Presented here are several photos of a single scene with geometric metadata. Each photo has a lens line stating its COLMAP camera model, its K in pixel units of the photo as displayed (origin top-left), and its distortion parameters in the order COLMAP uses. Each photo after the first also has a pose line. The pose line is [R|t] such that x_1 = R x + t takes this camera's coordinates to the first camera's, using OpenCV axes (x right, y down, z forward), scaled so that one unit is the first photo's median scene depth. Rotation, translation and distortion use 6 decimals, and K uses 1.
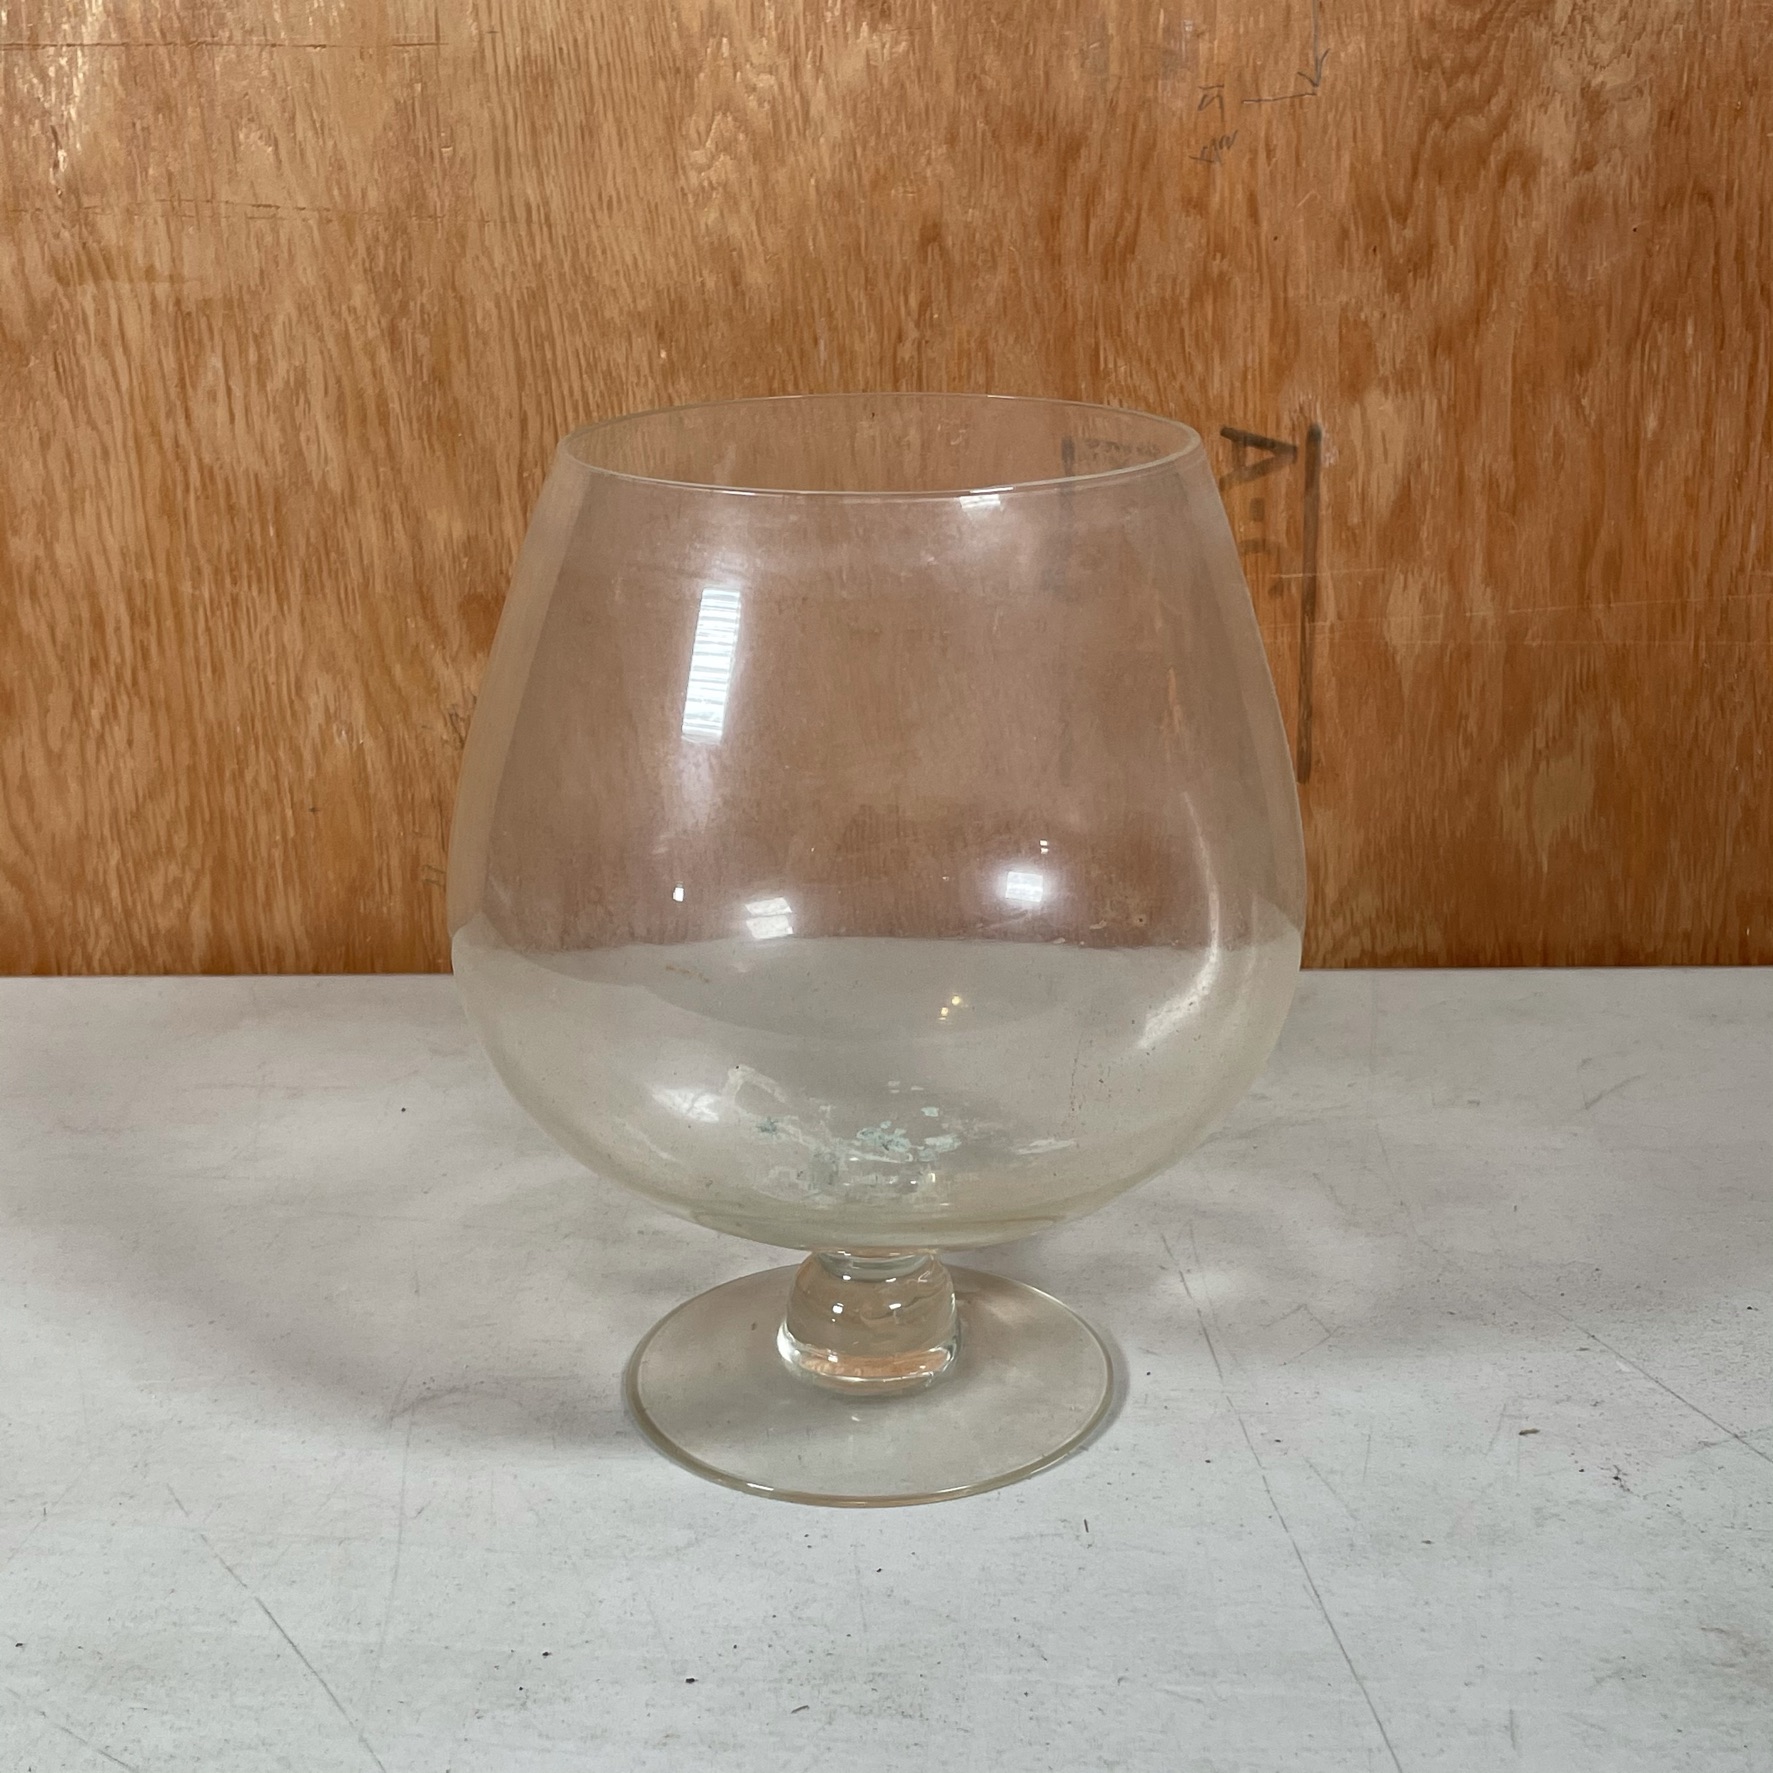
lens RADIAL K [[2617.1, 0, 886.5], [0, 2617.1, 886.5], [0, 0, 1]] dist [0.139000, -0.301512]
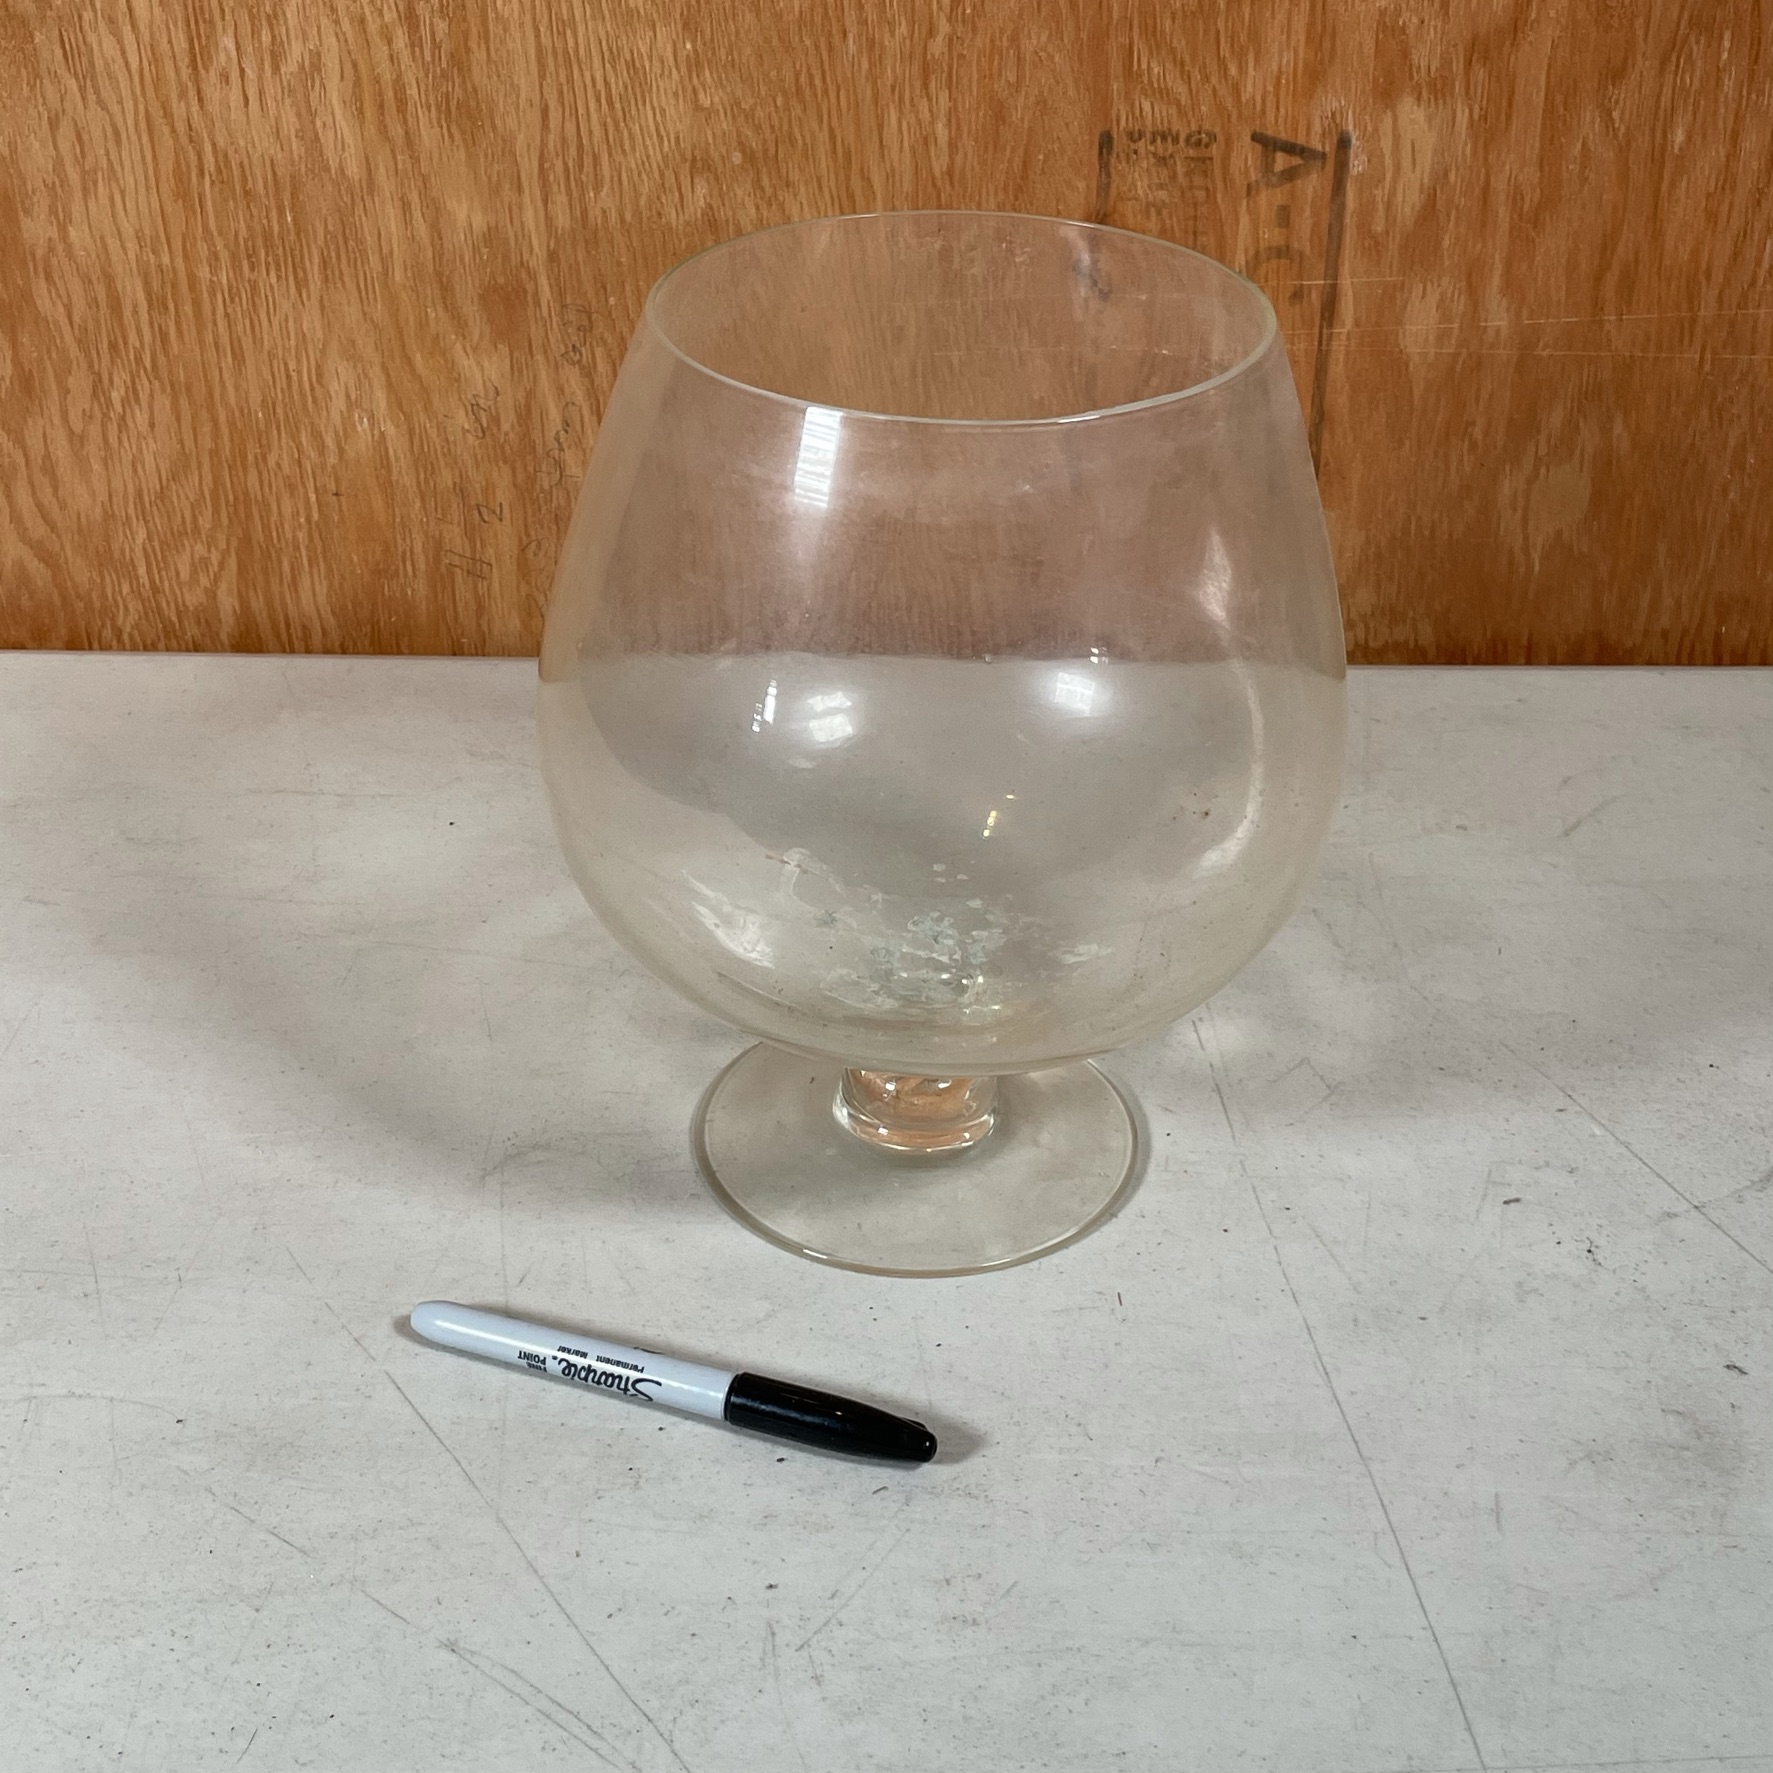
lens RADIAL K [[2617.1, 0, 886.5], [0, 2617.1, 886.5], [0, 0, 1]] dist [0.139000, -0.301512]
pose [[0.999218, 0.008754, 0.038548, -0.046093], [-0.017405, 0.972993, 0.230177, -0.124630], [-0.035492, -0.230668, 0.972385, -0.029558]]
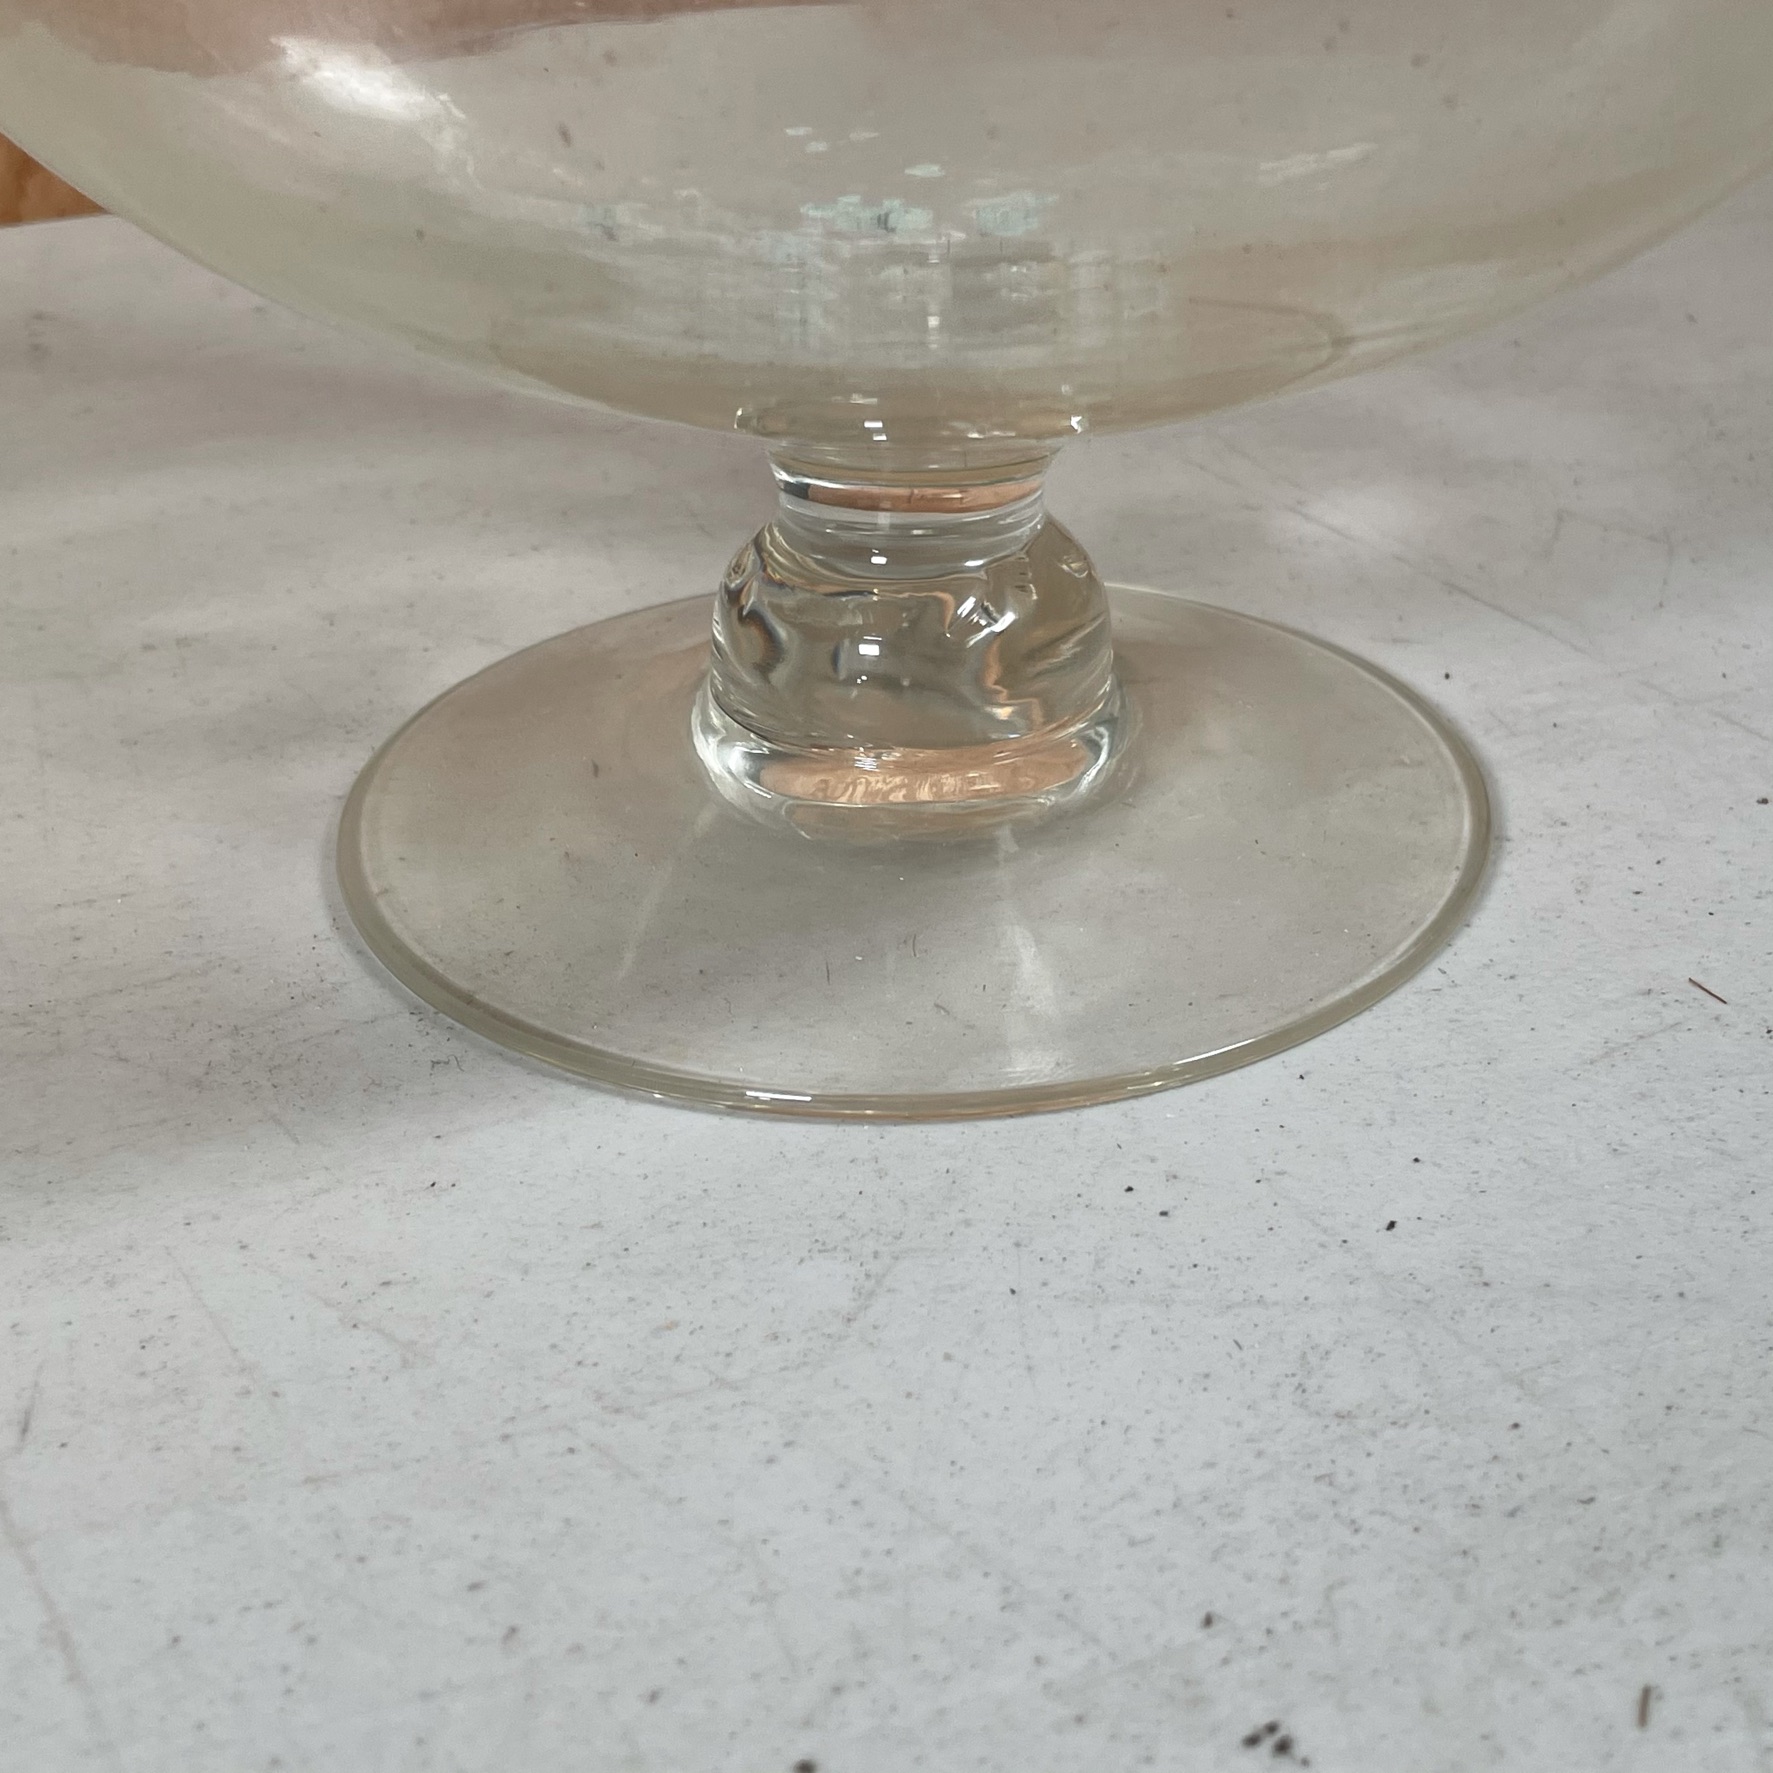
lens RADIAL K [[2617.1, 0, 886.5], [0, 2617.1, 886.5], [0, 0, 1]] dist [0.139000, -0.301512]
pose [[0.904315, -0.219302, 0.366226, -0.127053], [0.150991, 0.966811, 0.206102, 0.082160], [-0.399270, -0.131085, 0.907414, 0.456633]]
